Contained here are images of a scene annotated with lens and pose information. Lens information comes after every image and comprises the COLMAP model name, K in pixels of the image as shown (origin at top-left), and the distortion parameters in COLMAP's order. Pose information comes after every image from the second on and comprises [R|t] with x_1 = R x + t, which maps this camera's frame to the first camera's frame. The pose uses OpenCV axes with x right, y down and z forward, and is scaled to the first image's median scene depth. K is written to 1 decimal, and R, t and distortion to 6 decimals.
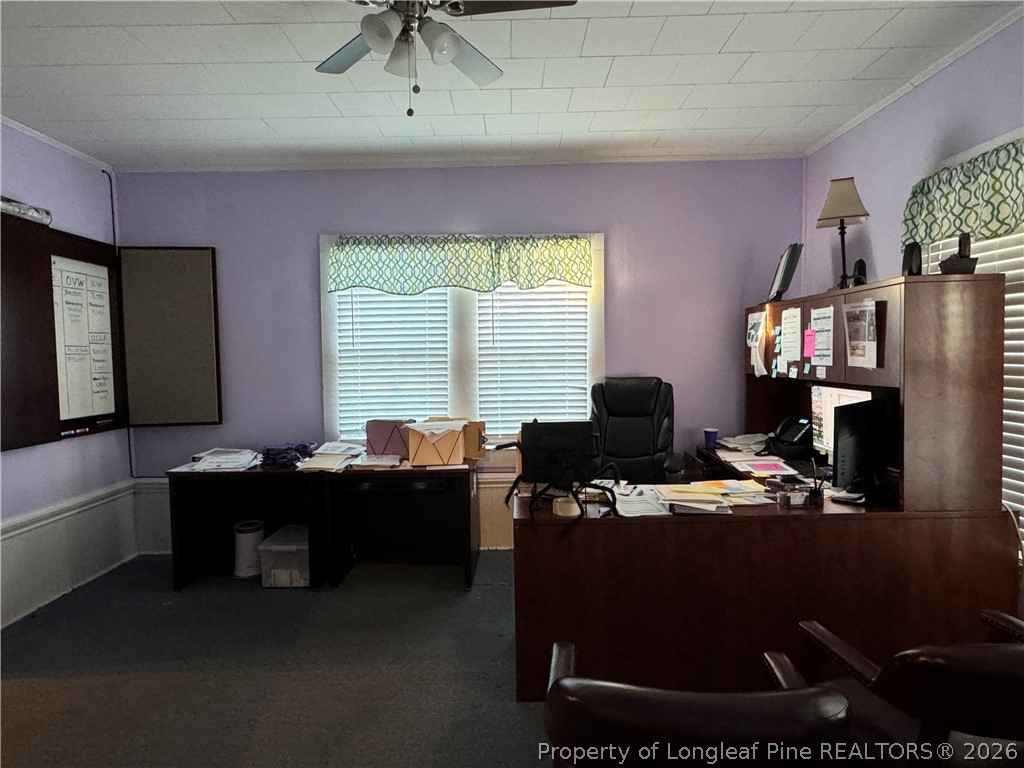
lens RADIAL K [[589.3, 0, 504.7], [0, 589.3, 383.7], [0, 0, 1]] dist [0.002258, -0.000095]
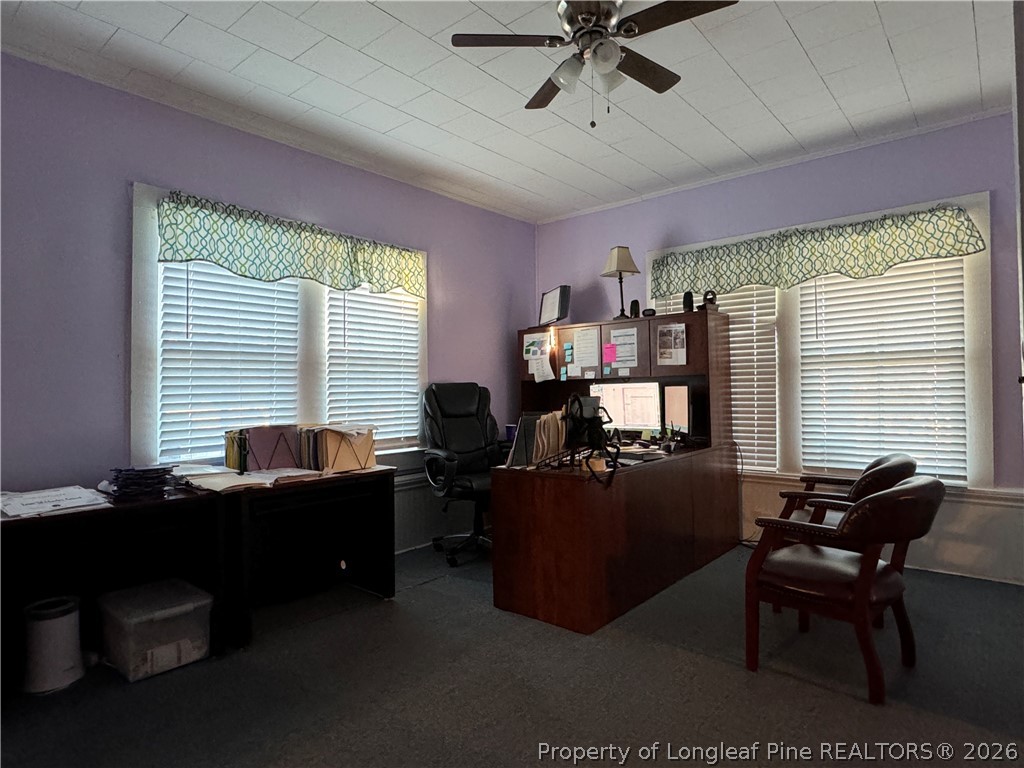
lens RADIAL K [[589.3, 0, 510.2], [0, 589.3, 382.6], [0, 0, 1]] dist [0.002258, -0.000095]
pose [[0.639205, 0.016115, 0.768867, -0.587586], [0.047264, 0.997067, -0.060192, 0.062258], [-0.767583, 0.074815, 0.636569, 0.204054]]
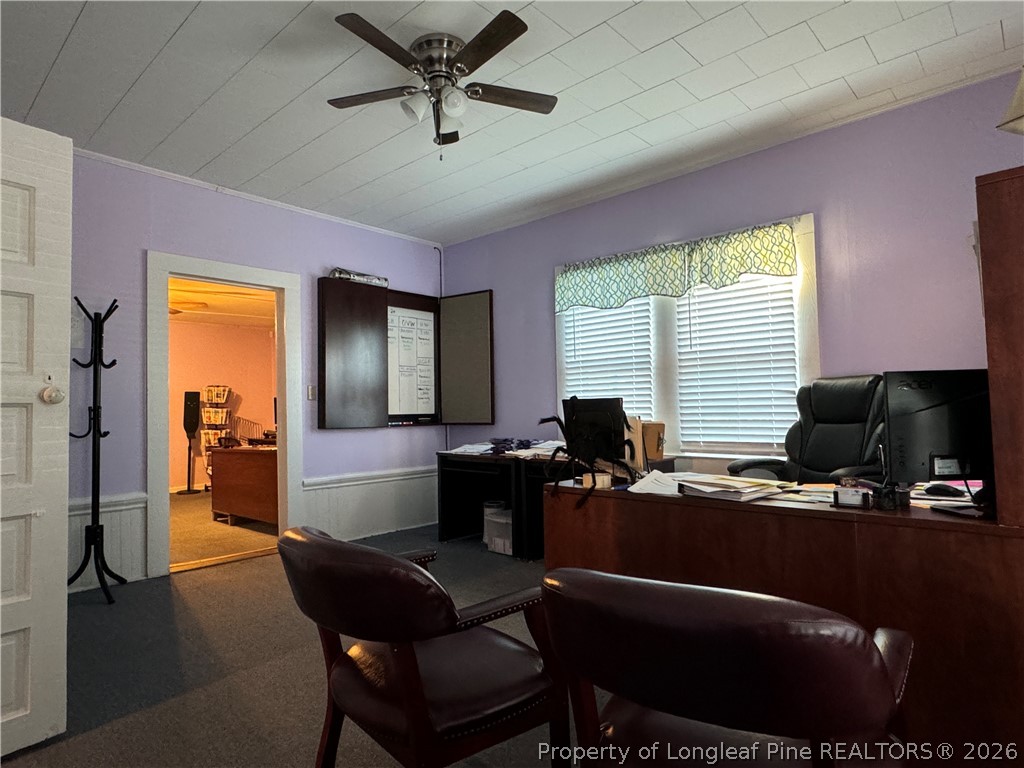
lens RADIAL K [[589.3, 0, 506.5], [0, 589.3, 385.5], [0, 0, 1]] dist [0.002258, -0.000095]
pose [[0.735415, -0.024150, -0.677187, 0.427680], [-0.030376, 0.997185, -0.068549, 0.073139], [0.676936, 0.070982, 0.732611, 0.078429]]
